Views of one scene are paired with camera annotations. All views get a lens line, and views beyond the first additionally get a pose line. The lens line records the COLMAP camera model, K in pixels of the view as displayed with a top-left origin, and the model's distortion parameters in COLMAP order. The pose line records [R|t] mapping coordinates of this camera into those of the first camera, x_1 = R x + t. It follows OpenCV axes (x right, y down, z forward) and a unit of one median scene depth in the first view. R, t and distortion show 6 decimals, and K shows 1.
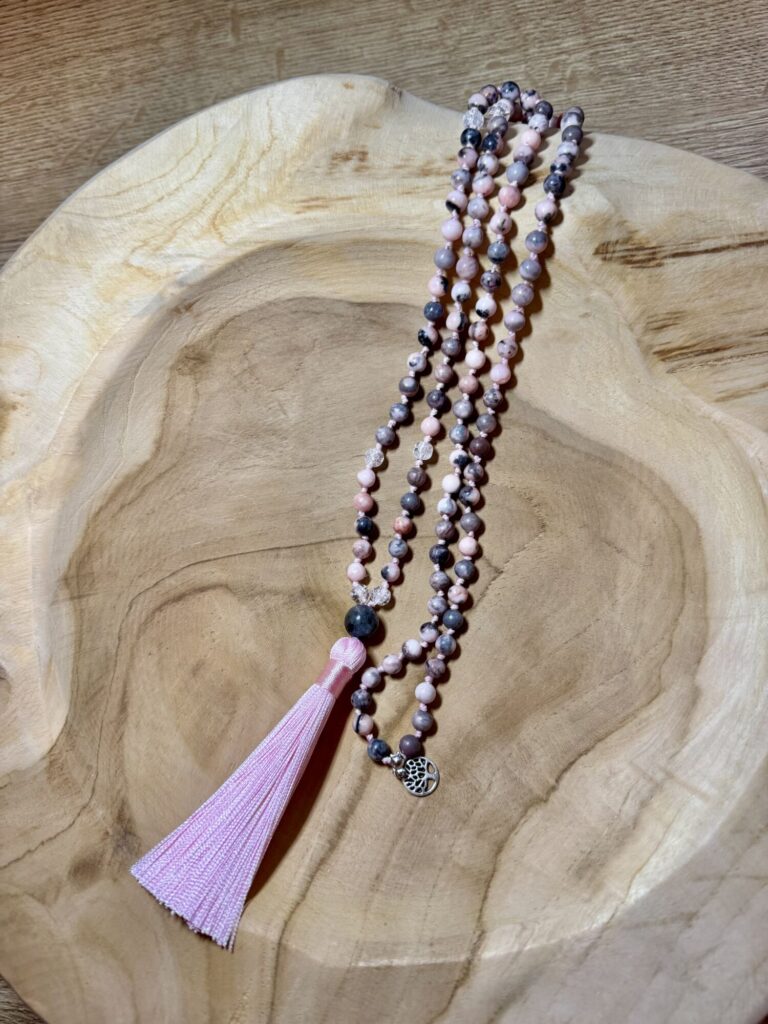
lens RADIAL K [[749.2, 0, 386.1], [0, 749.2, 514.6], [0, 0, 1]] dist [0.155473, -0.431814]
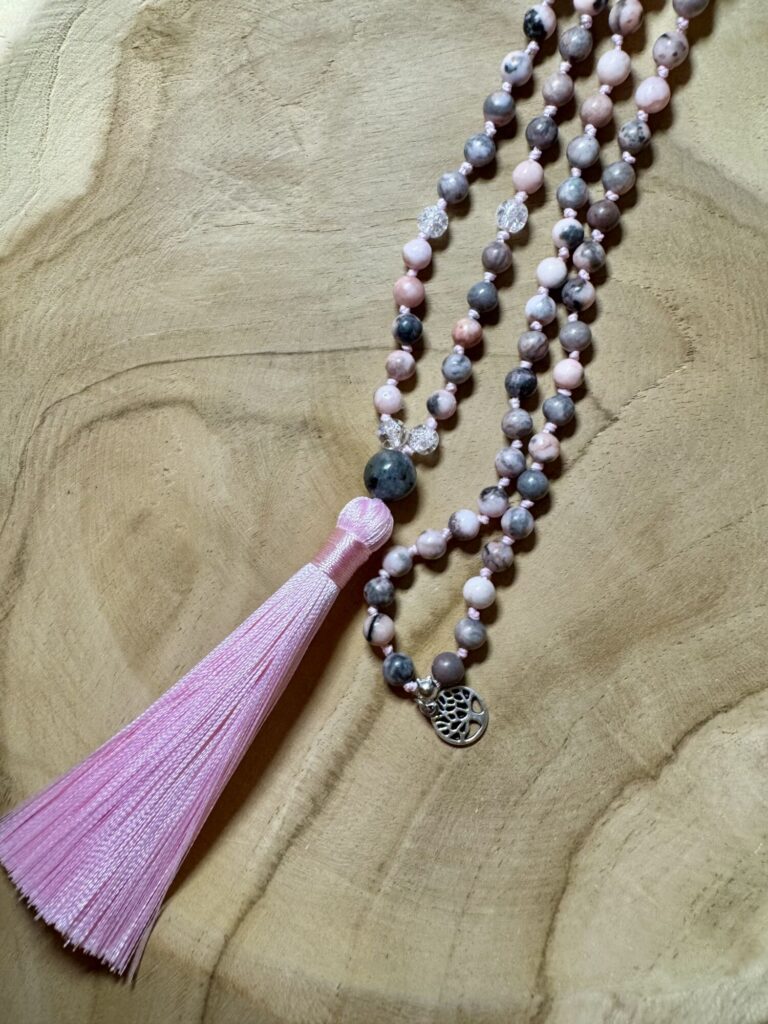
lens RADIAL K [[720.0, 0, 387.1], [0, 720.0, 459.5], [0, 0, 1]] dist [-0.006825, 0.002530]
pose [[0.995070, 0.091727, -0.037701, -0.014140], [-0.087629, 0.991238, 0.098835, 0.071743], [0.046436, -0.095044, 0.994389, 0.408664]]
